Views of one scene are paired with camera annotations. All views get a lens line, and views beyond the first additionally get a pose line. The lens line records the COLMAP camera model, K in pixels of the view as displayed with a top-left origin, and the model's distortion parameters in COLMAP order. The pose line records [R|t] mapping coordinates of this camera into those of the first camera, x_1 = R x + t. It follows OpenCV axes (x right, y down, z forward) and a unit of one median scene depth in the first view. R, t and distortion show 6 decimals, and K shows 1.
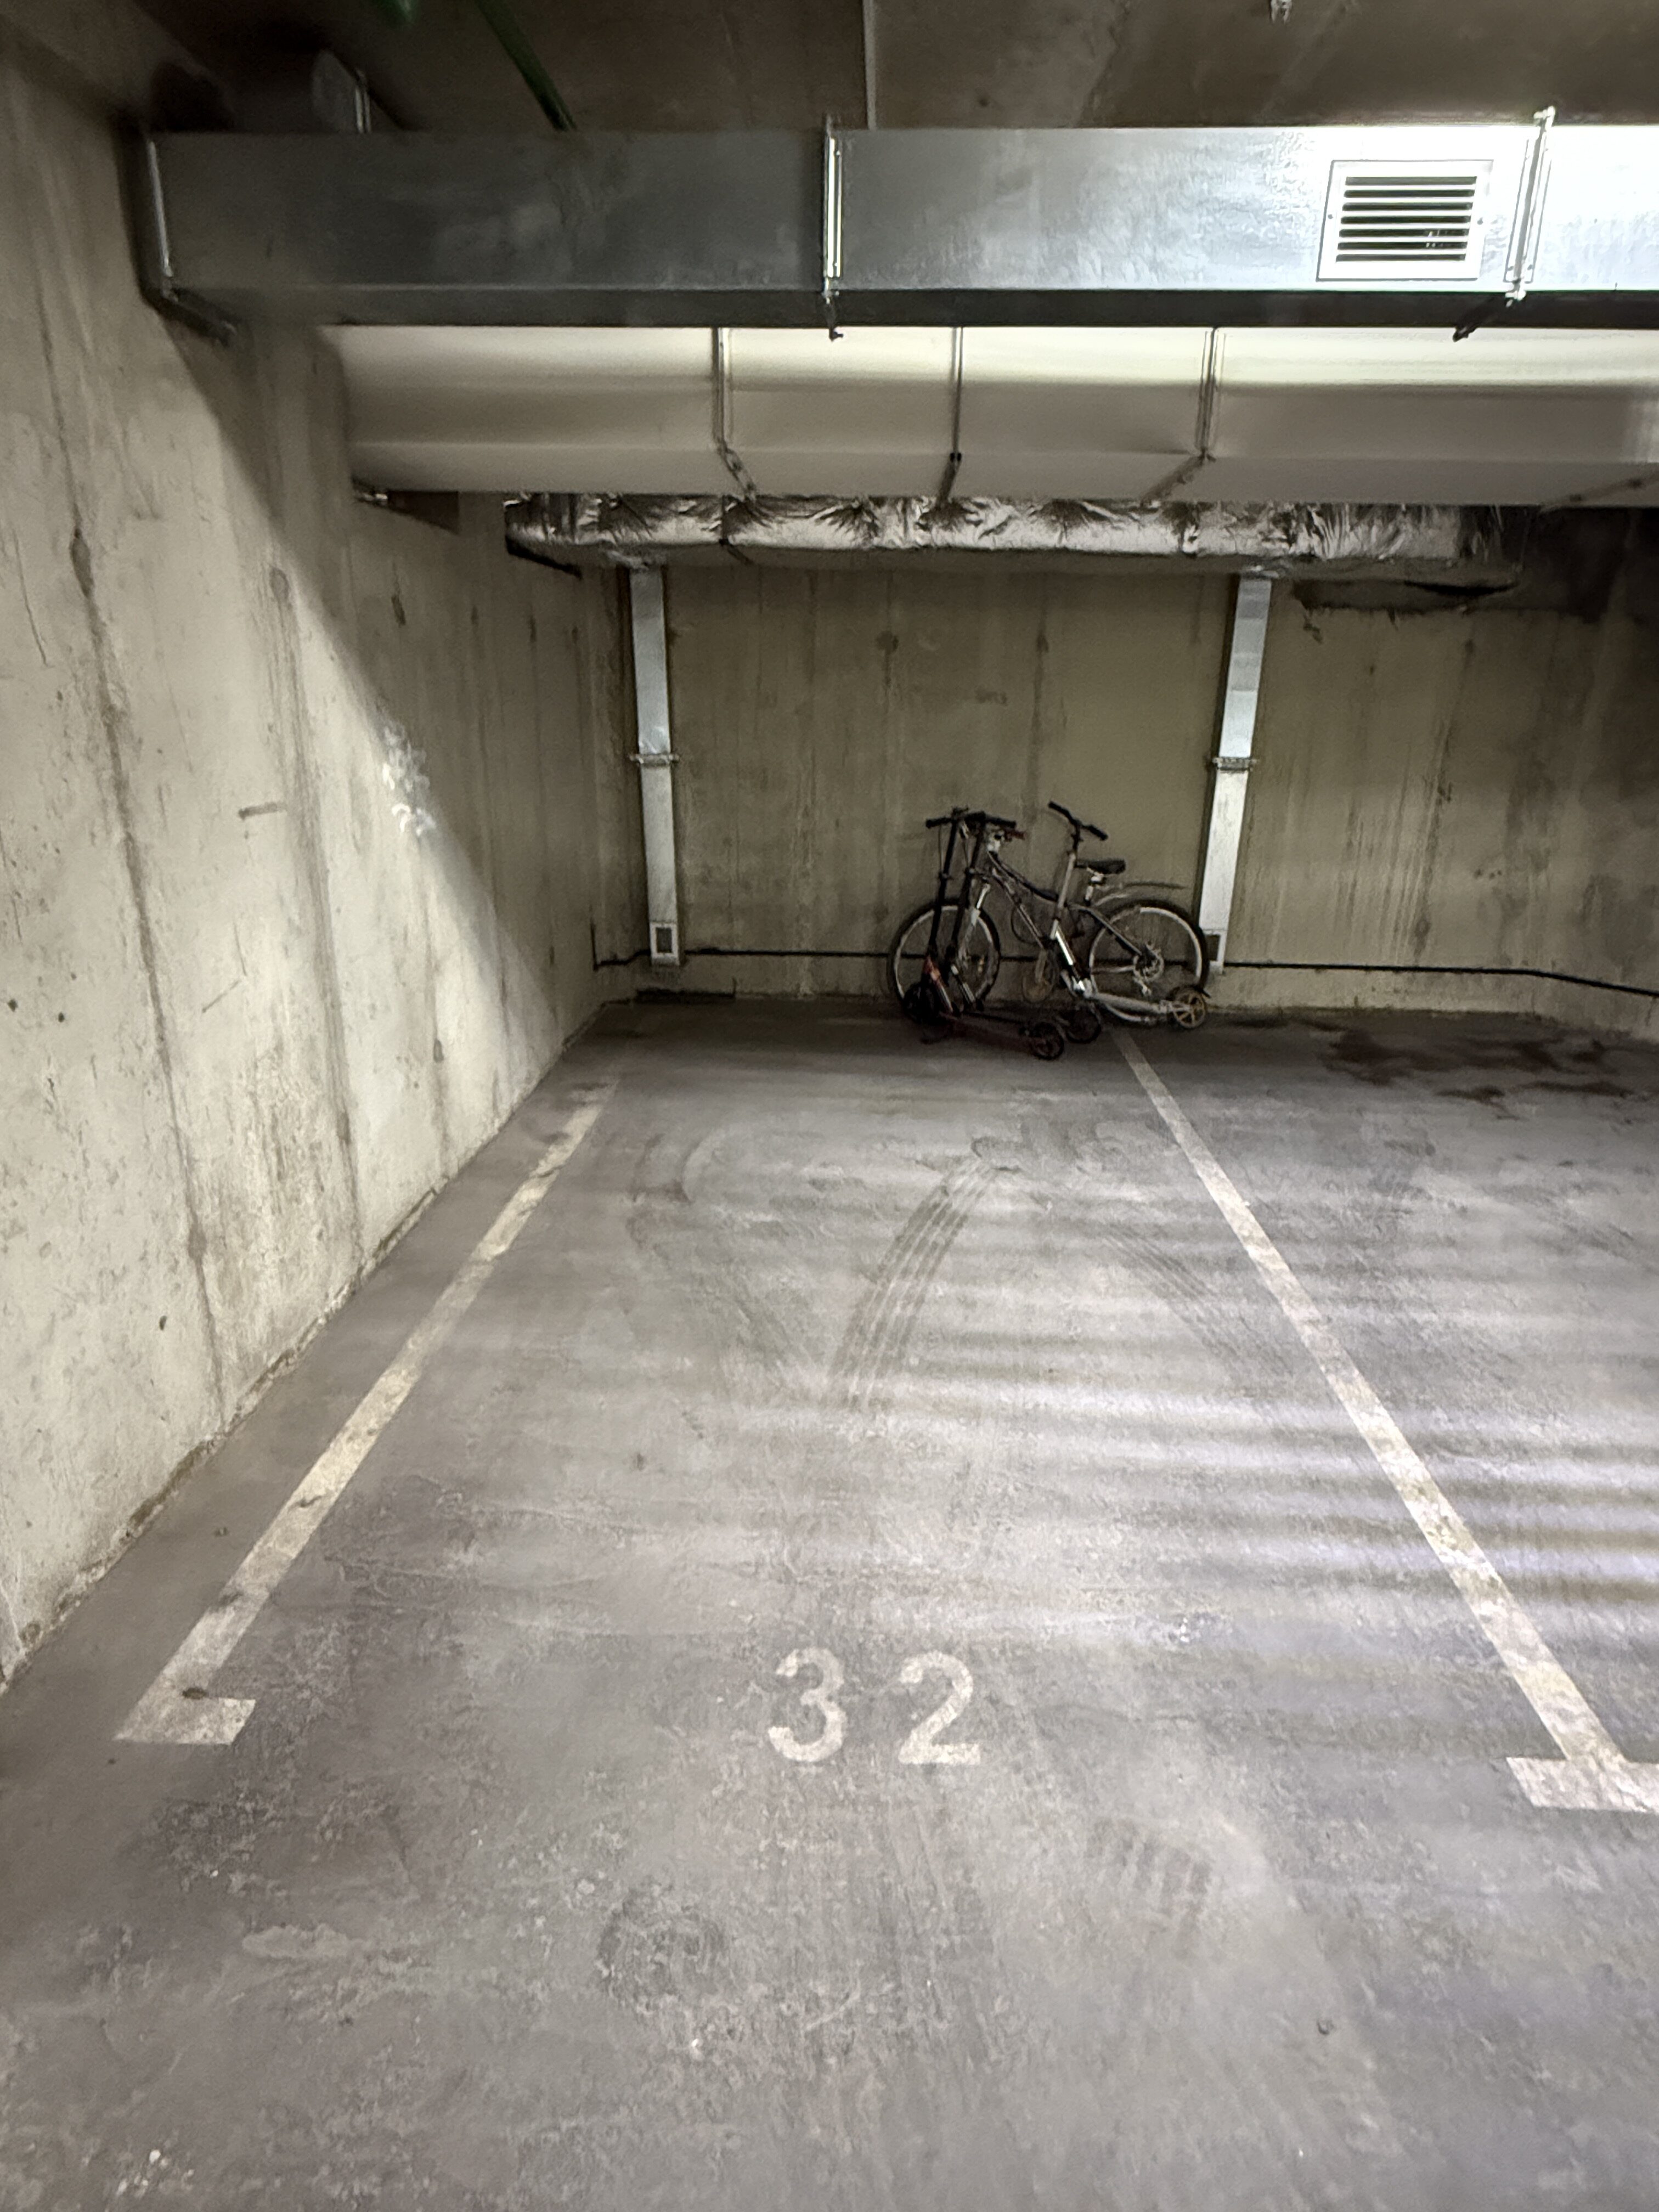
lens RADIAL K [[1265.6, 0, 830.7], [0, 1265.6, 1111.3], [0, 0, 1]] dist [0.000997, -0.000198]
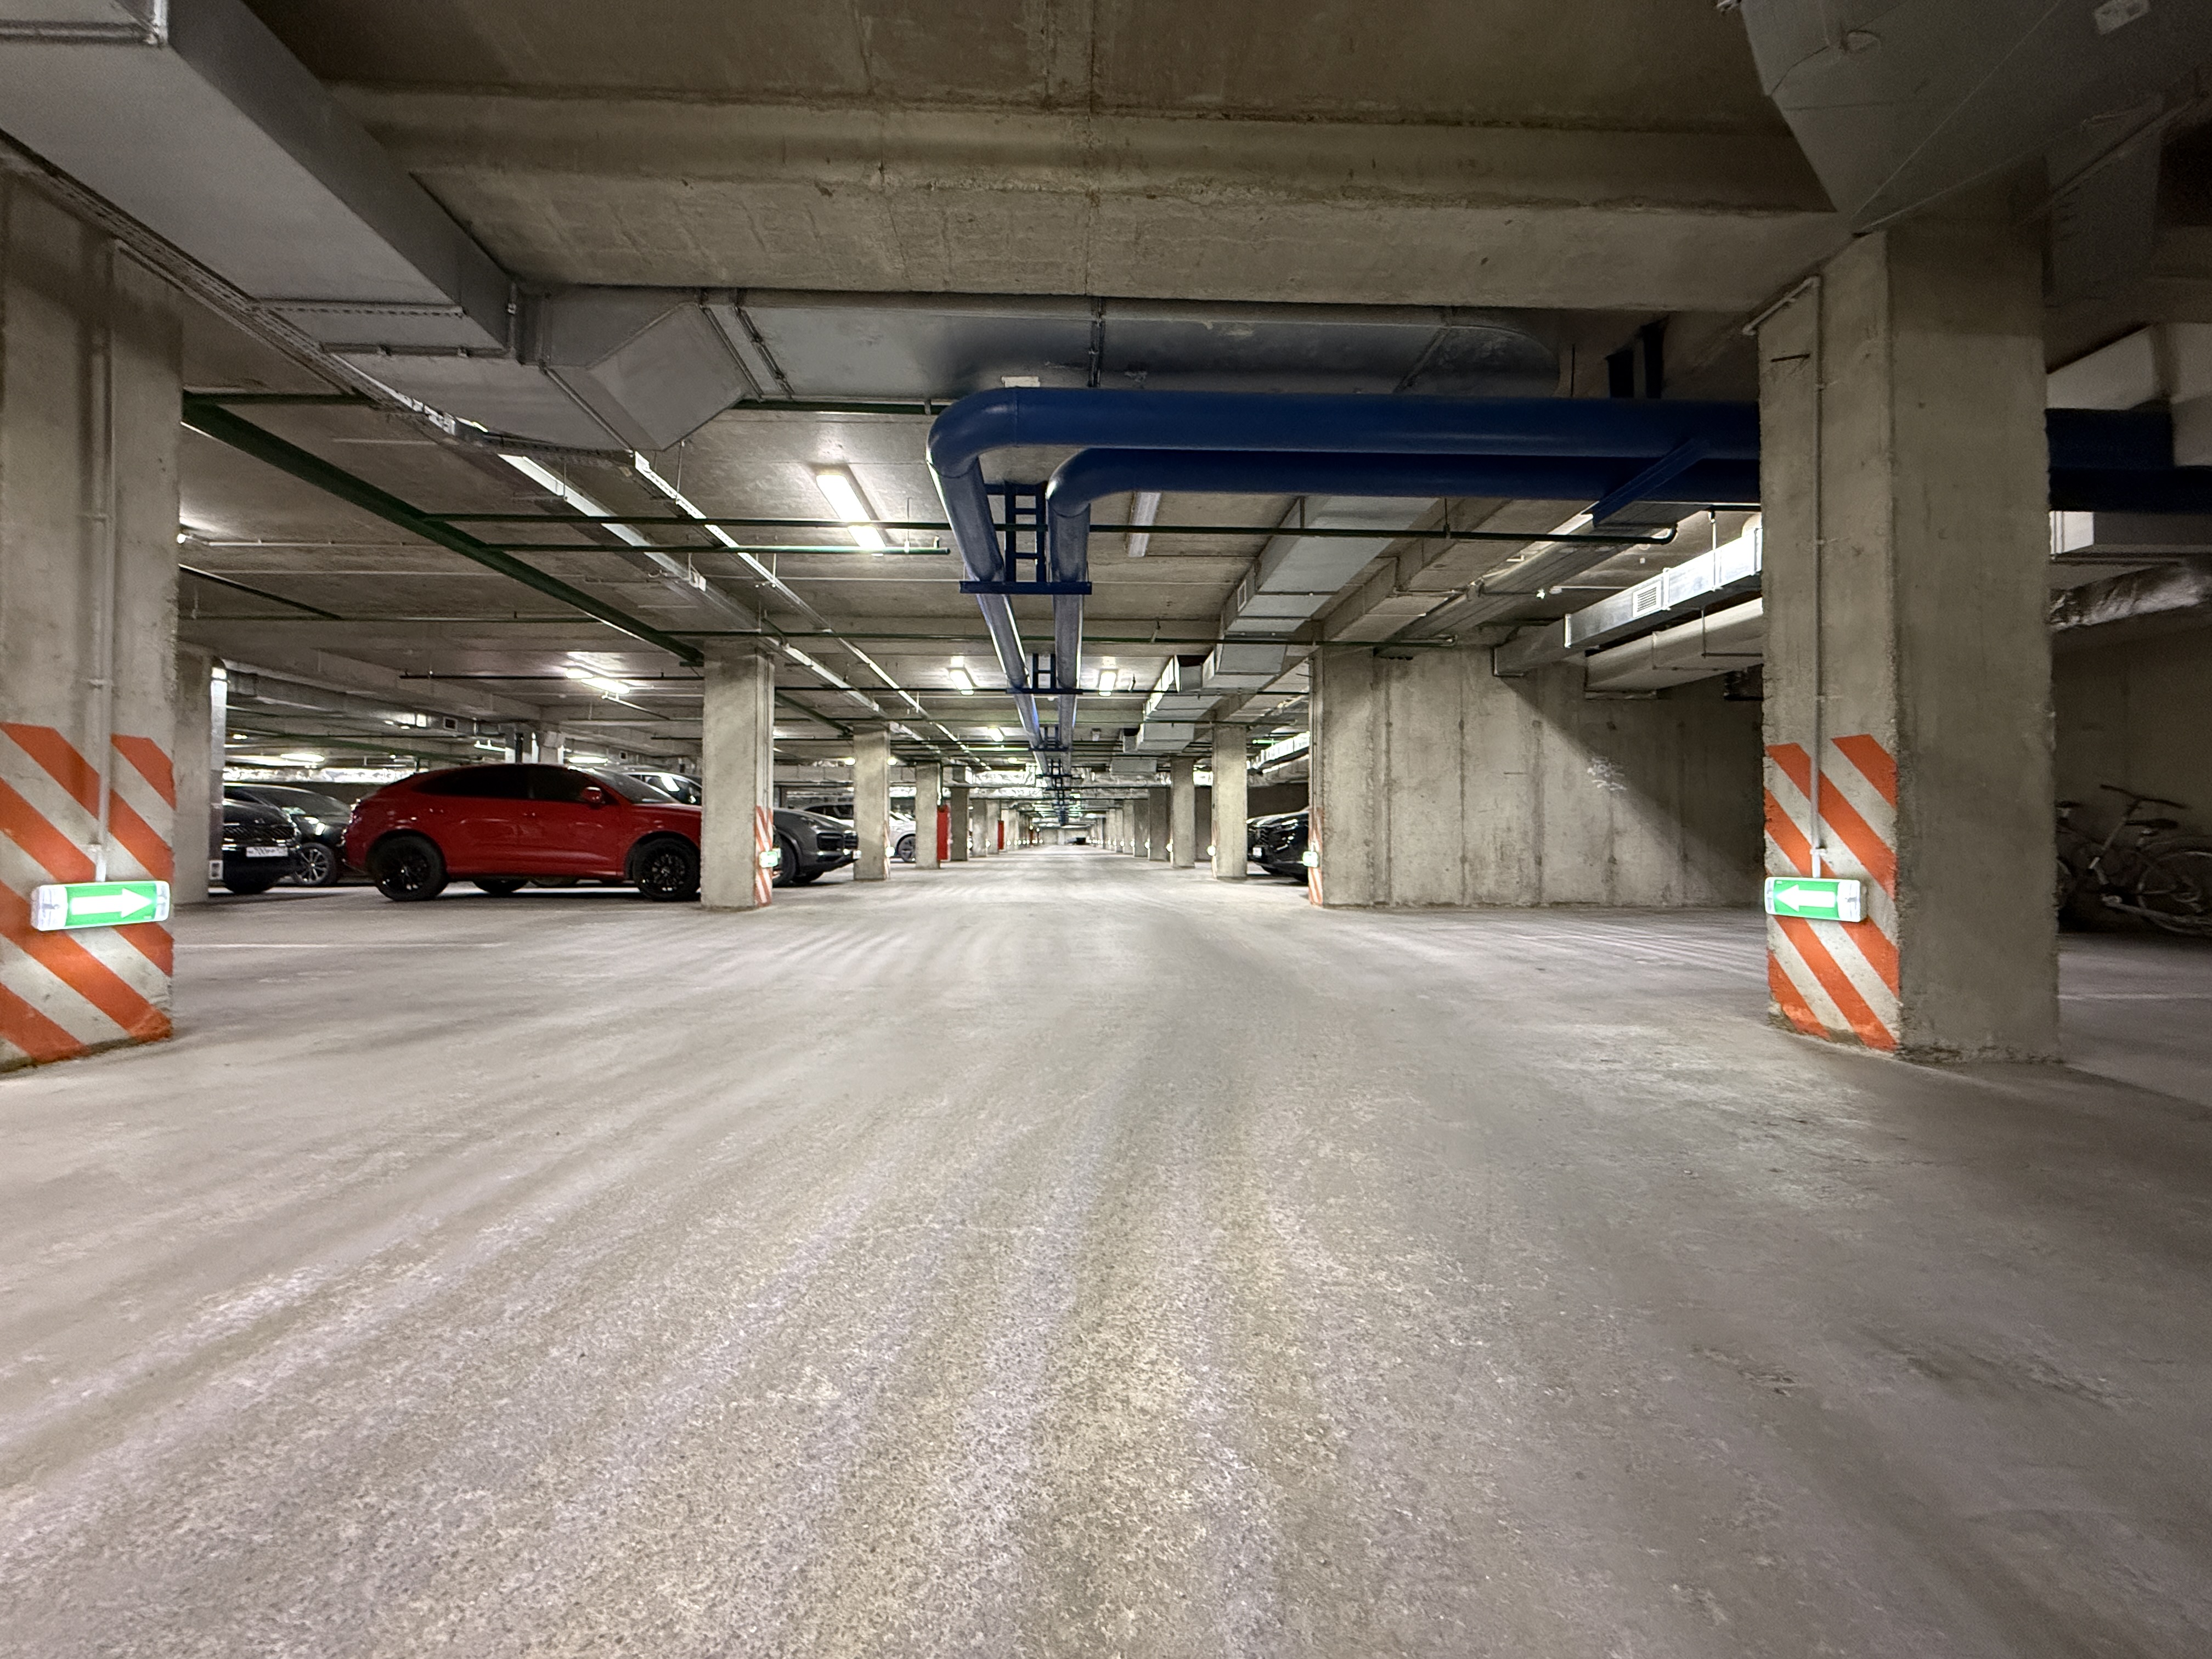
lens RADIAL K [[885.8, 0, 1105.8], [0, 885.8, 834.1], [0, 0, 1]] dist [-0.003931, -0.000178]
pose [[0.090579, -0.021432, -0.995659, 1.564515], [-0.315758, 0.947567, -0.049123, 0.352294], [0.944507, 0.318836, 0.079062, -0.318564]]
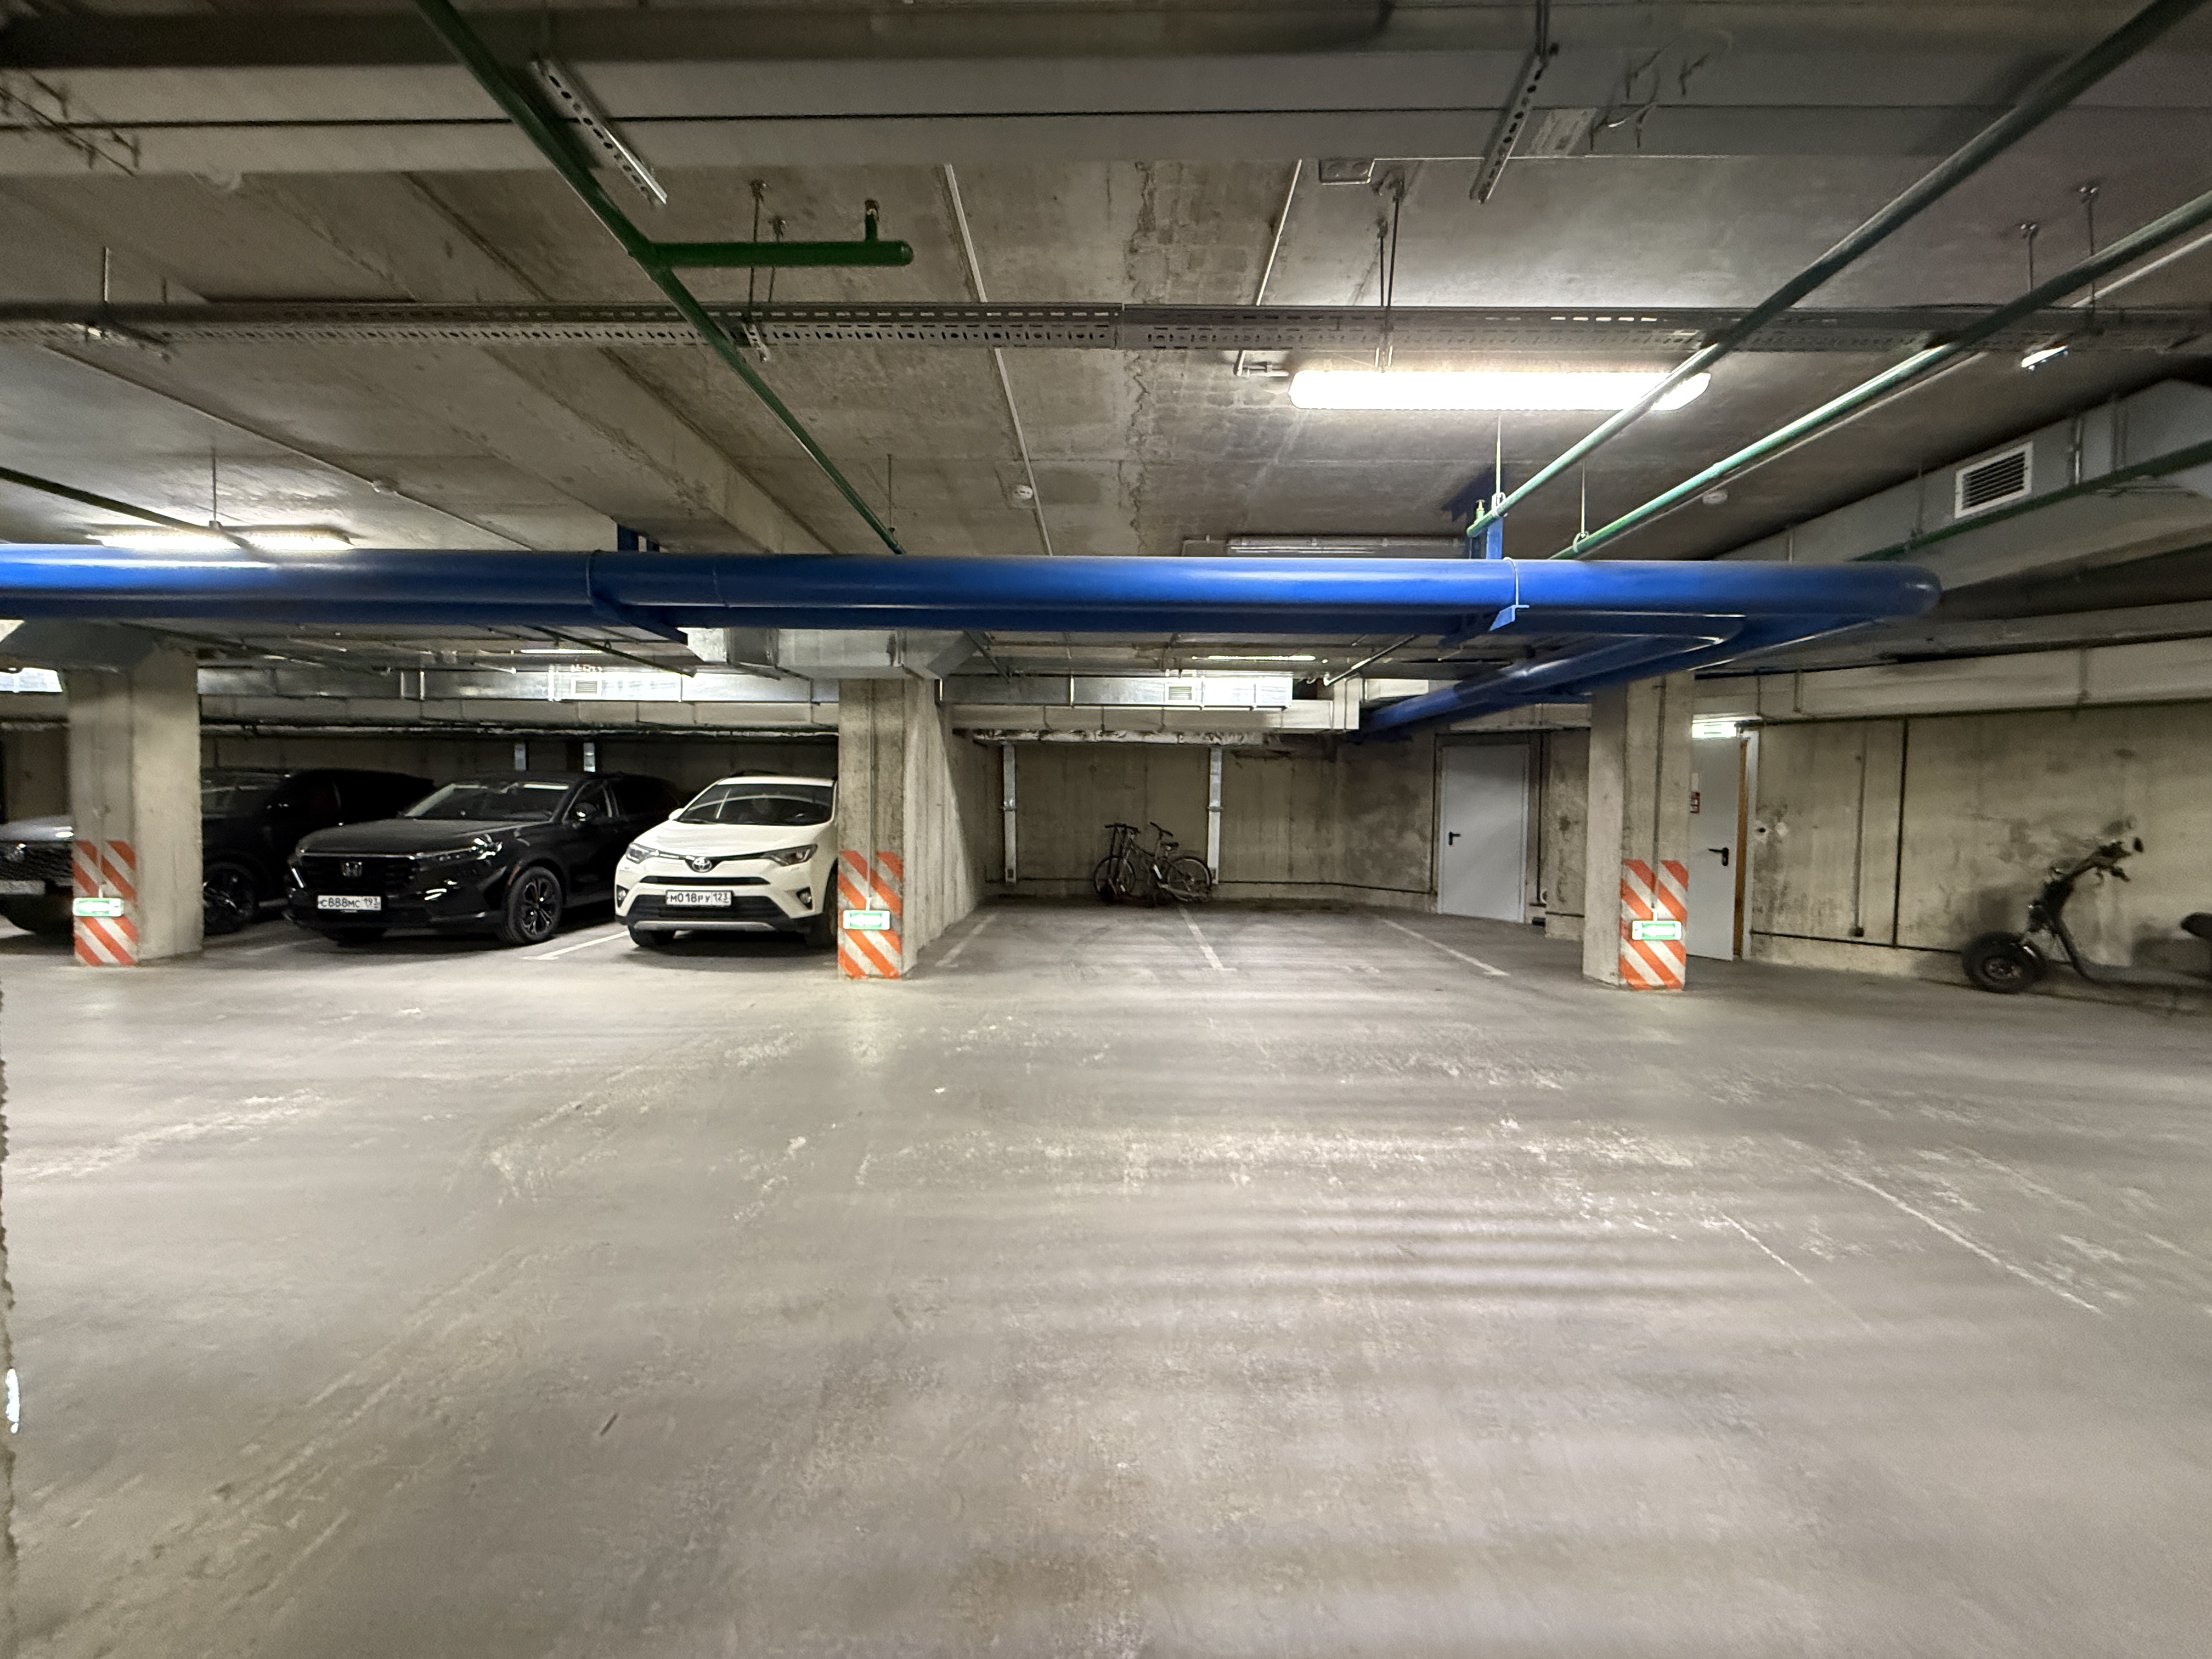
lens RADIAL K [[885.8, 0, 1099.5], [0, 885.8, 825.4], [0, 0, 1]] dist [-0.003931, -0.000178]
pose [[0.999579, -0.002291, 0.028915, 0.002902], [0.010563, 0.957174, -0.289321, 0.451588], [-0.027014, 0.289505, 0.956795, -1.199475]]
